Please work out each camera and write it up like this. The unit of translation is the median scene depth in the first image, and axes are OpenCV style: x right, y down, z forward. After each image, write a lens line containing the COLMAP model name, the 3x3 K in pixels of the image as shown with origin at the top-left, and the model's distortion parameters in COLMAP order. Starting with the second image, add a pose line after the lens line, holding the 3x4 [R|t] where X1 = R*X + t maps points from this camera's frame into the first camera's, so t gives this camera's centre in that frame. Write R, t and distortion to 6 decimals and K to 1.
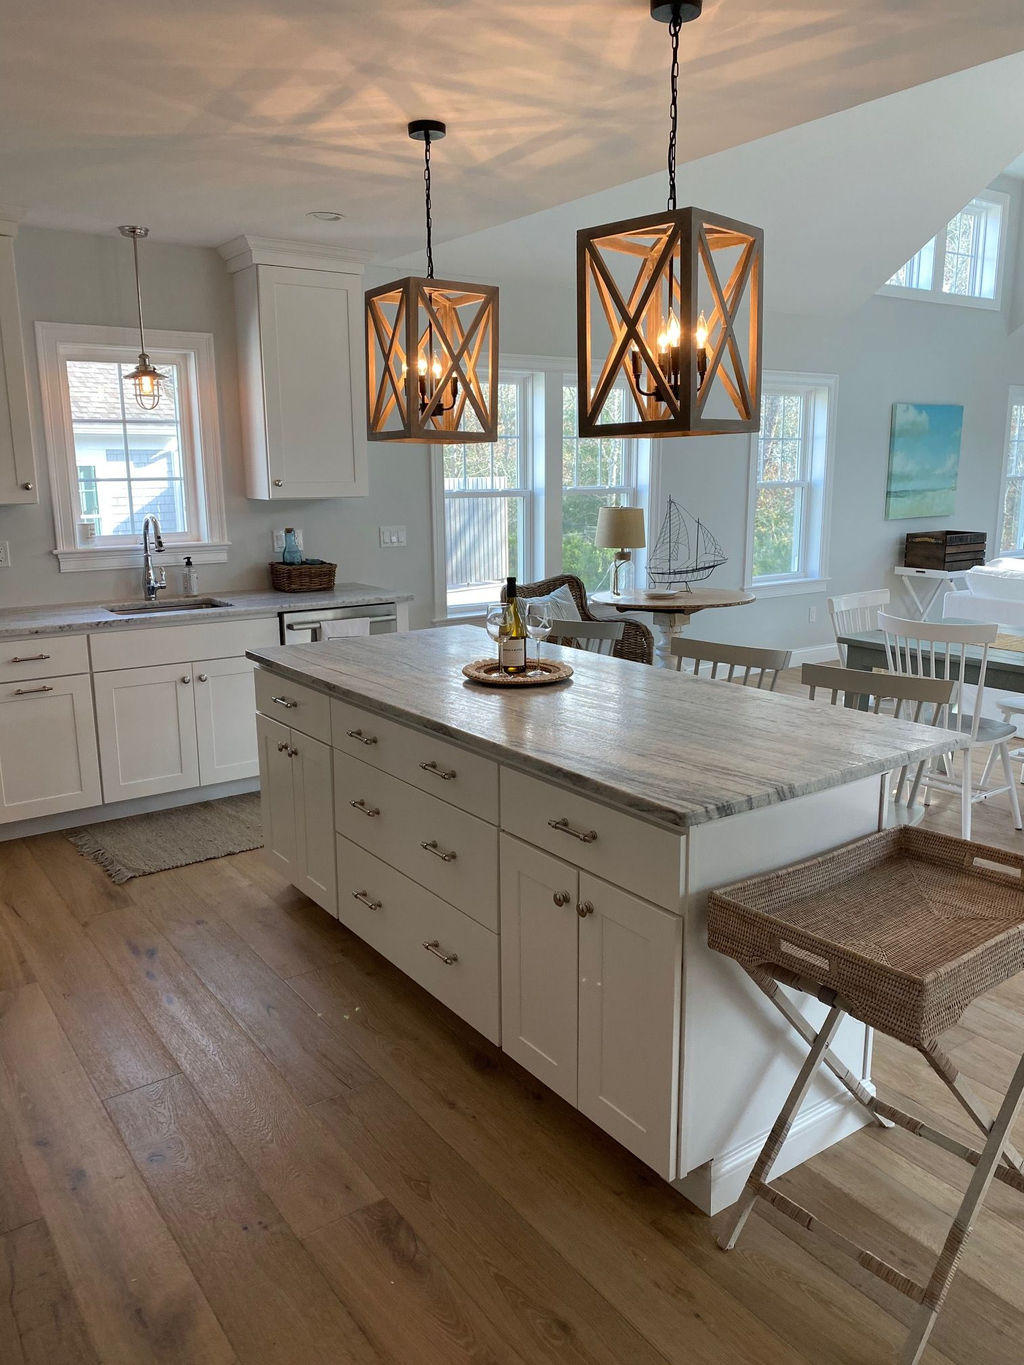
lens RADIAL K [[1043.7, 0, 512.0], [0, 1043.7, 682.5], [0, 0, 1]] dist [0.022757, -0.001472]
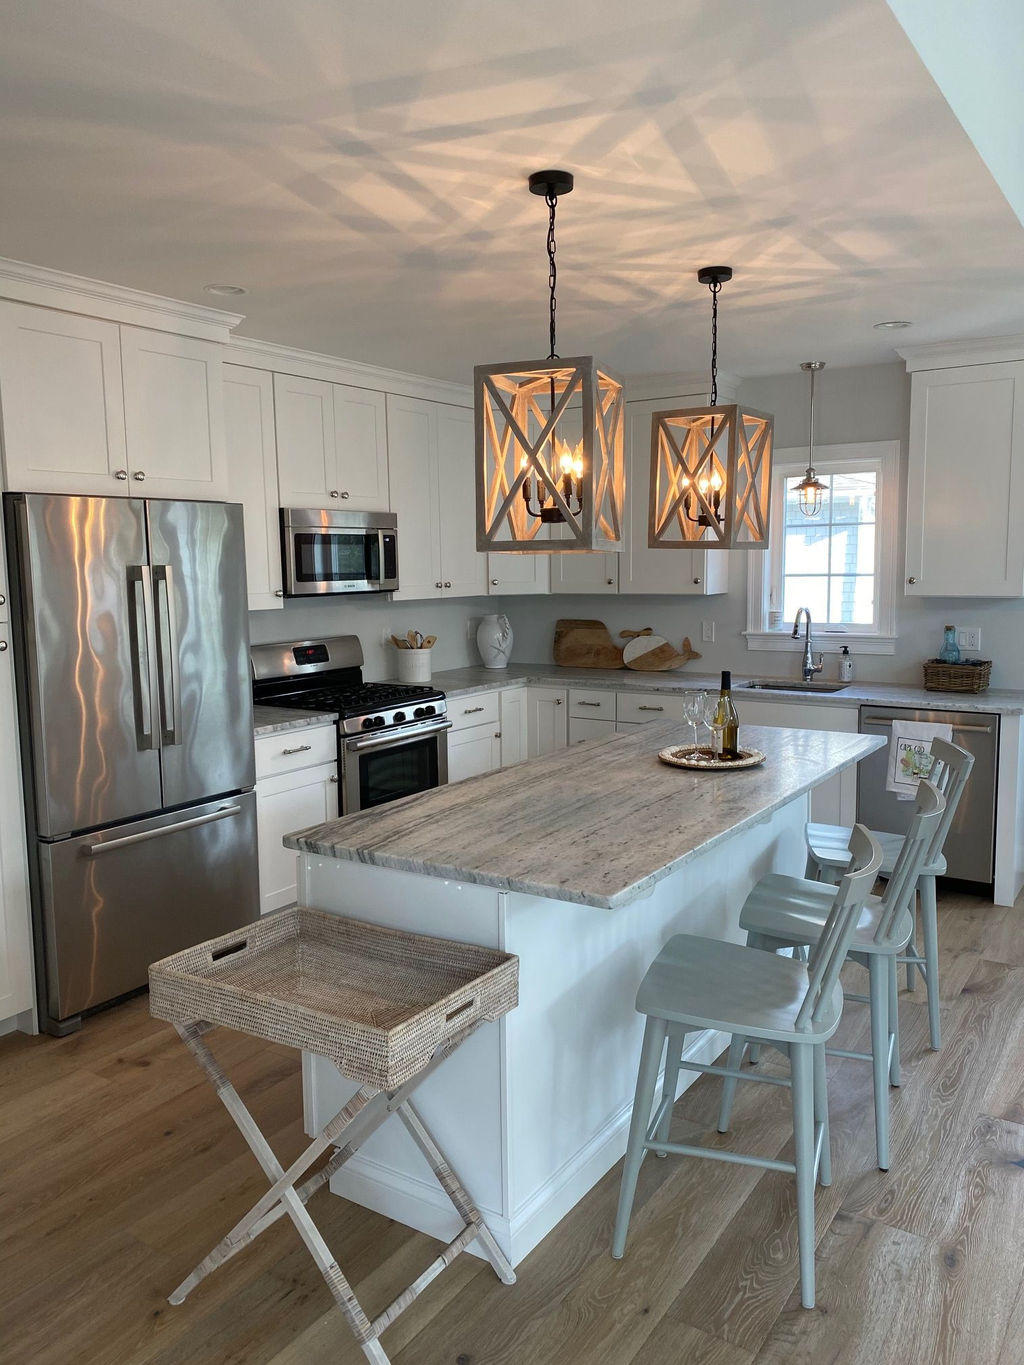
lens RADIAL K [[1046.8, 0, 512.0], [0, 1046.8, 682.5], [0, 0, 1]] dist [-0.007353, -0.001924]
pose [[0.358611, 0.109286, -0.927068, 0.795340], [-0.179951, 0.982589, 0.046222, -0.097473], [0.915978, 0.150251, 0.372033, 0.393423]]
